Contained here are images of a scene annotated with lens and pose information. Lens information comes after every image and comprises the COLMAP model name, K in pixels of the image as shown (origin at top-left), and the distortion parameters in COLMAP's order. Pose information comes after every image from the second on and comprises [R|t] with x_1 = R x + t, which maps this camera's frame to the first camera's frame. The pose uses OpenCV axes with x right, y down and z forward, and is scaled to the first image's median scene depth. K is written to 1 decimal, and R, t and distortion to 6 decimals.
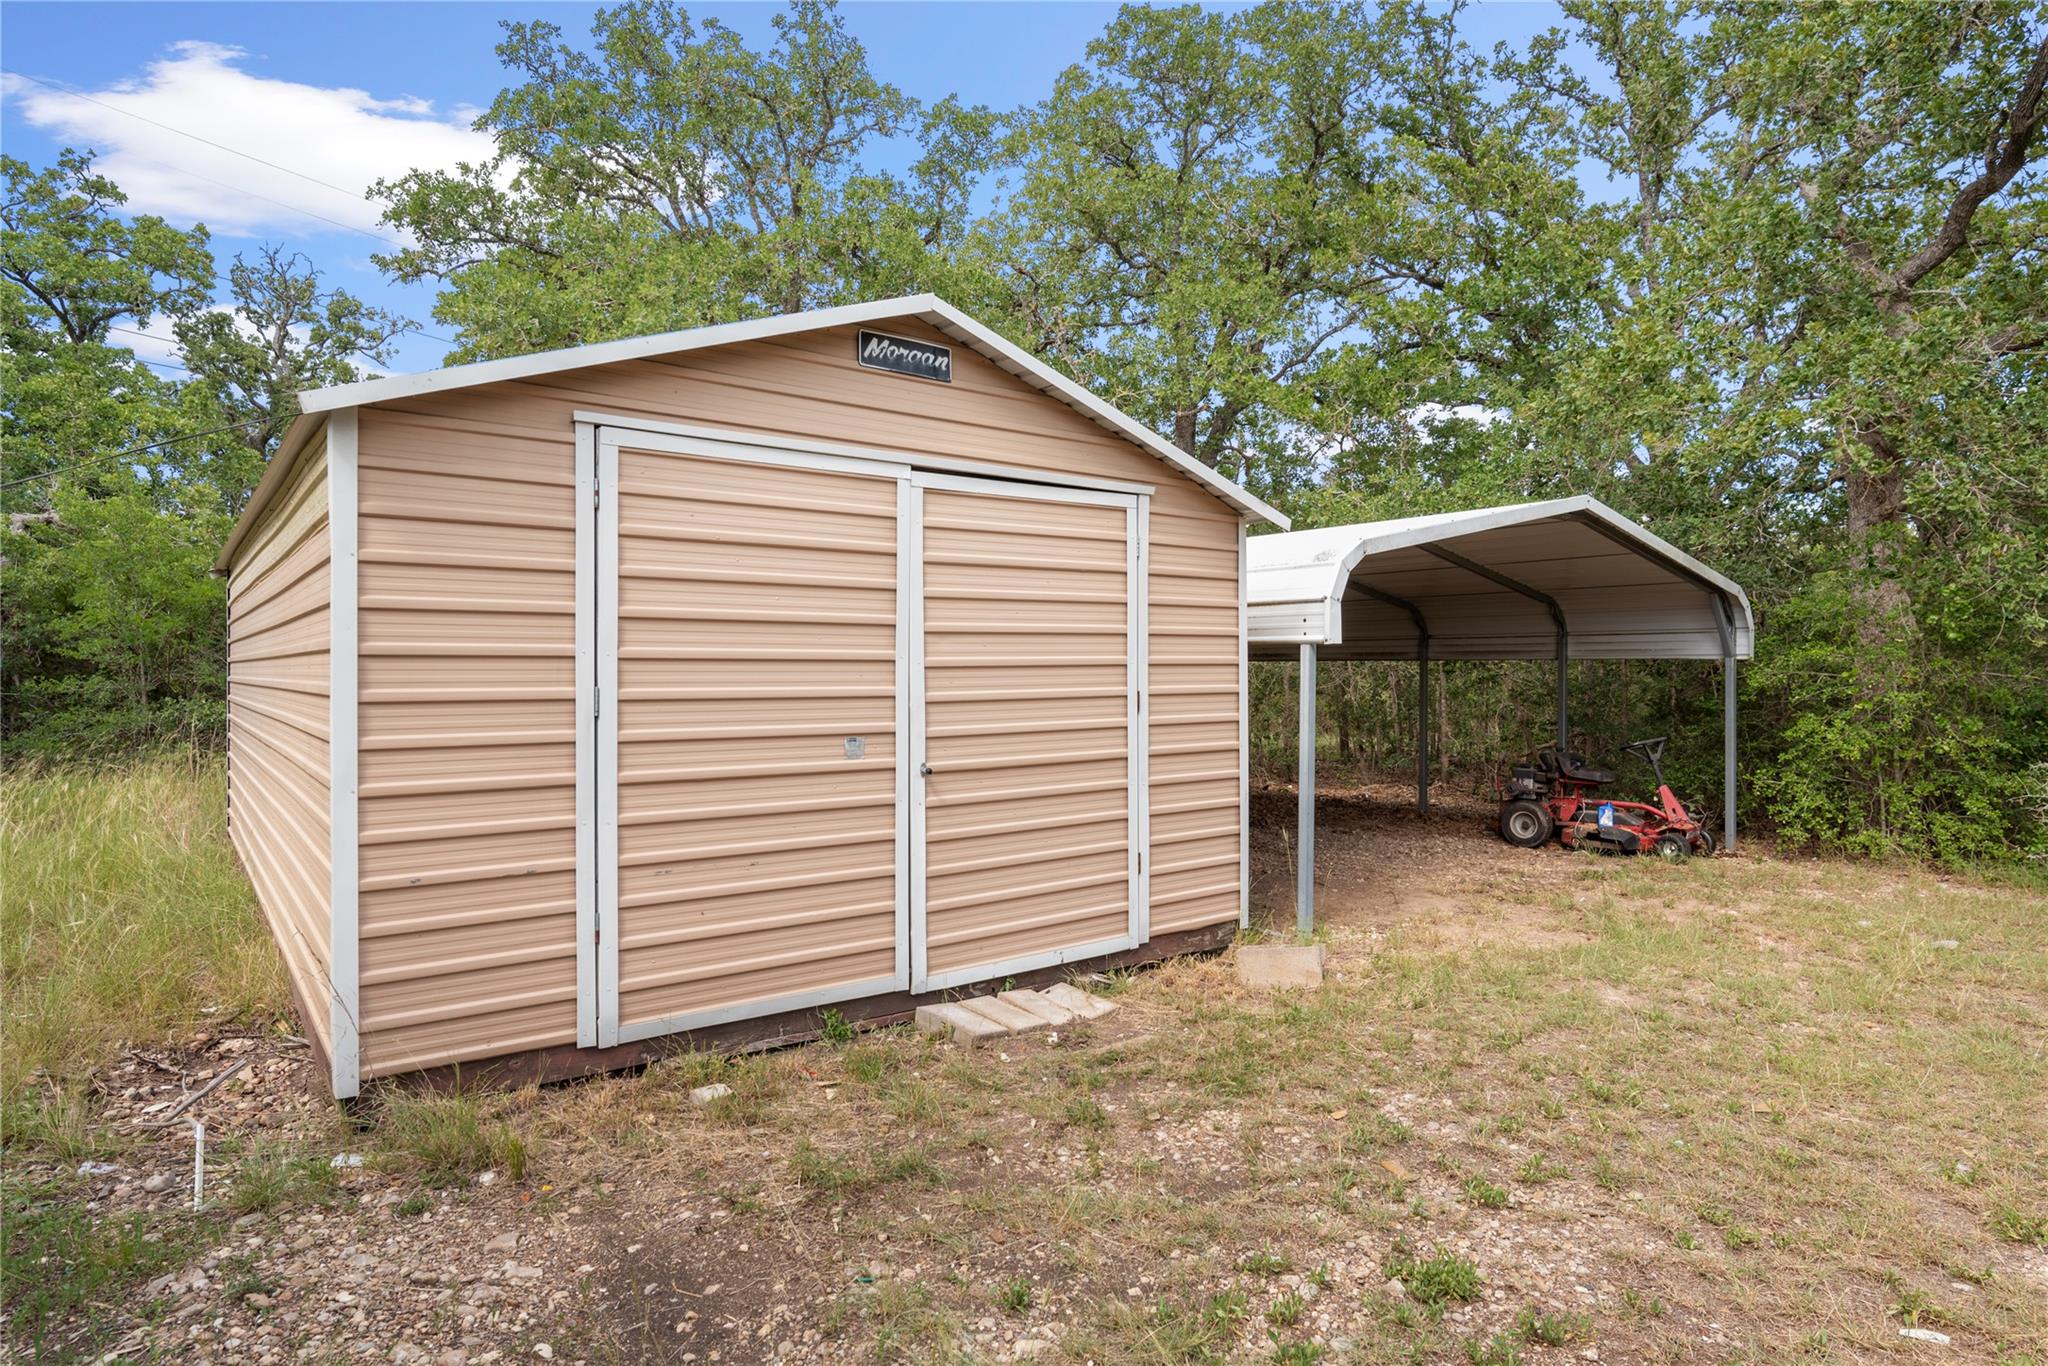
lens RADIAL K [[1151.2, 0, 1025.1], [0, 1151.2, 689.7], [0, 0, 1]] dist [-0.000087, -0.000192]
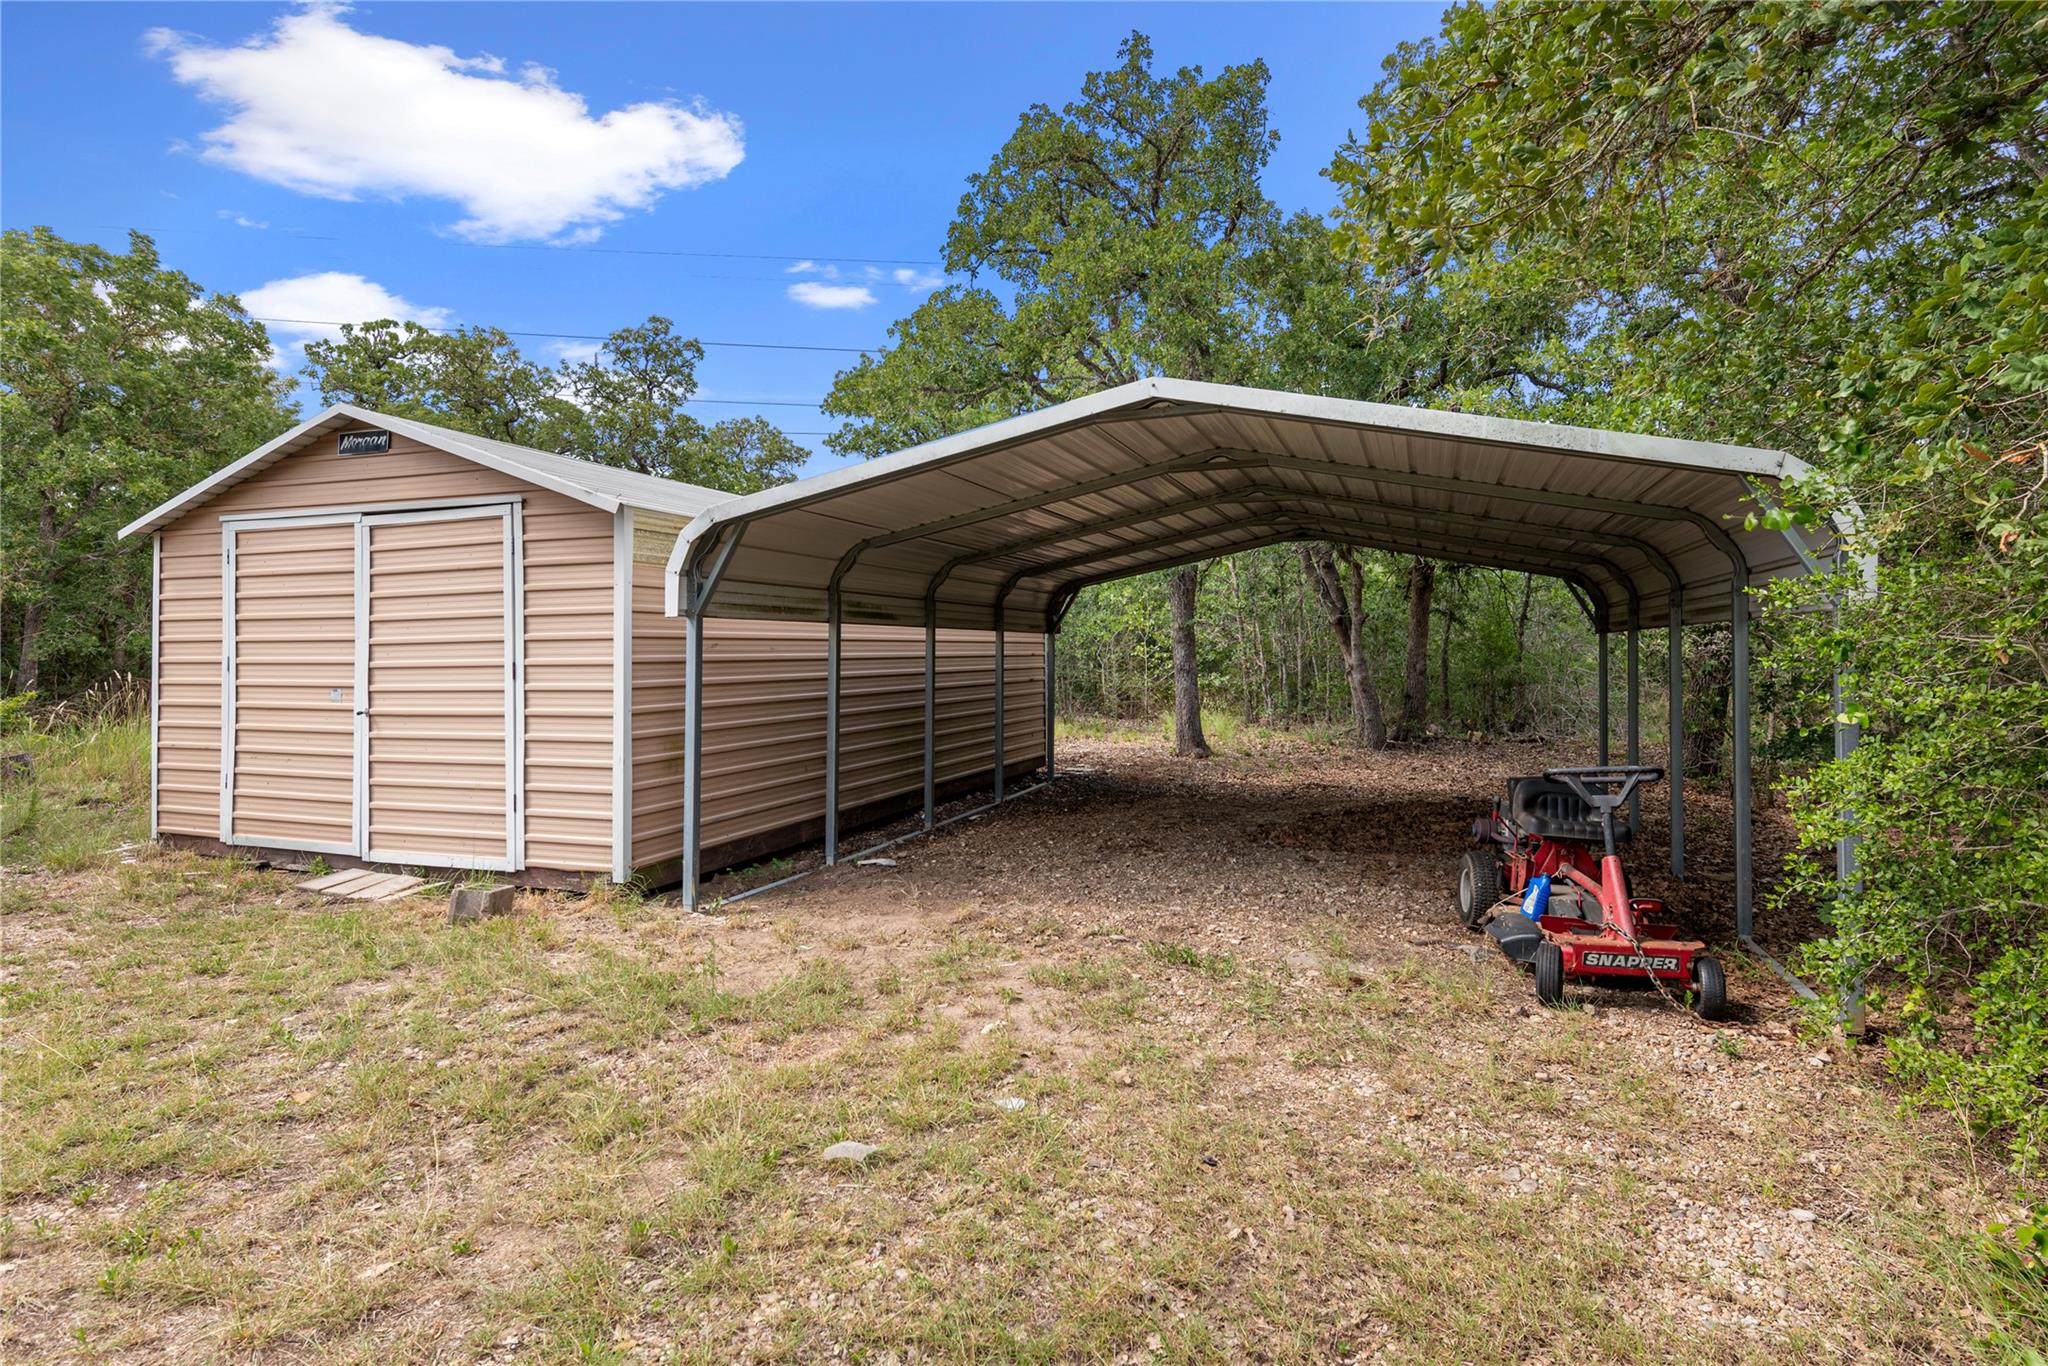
lens RADIAL K [[1073.2, 0, 1022.1], [0, 1073.2, 664.3], [0, 0, 1]] dist [-0.000214, 0.001177]
pose [[0.533045, -0.000021, -0.846087, 1.551088], [-0.012343, 0.999893, -0.007800, 0.006456], [0.845997, 0.014601, 0.532988, 0.969976]]
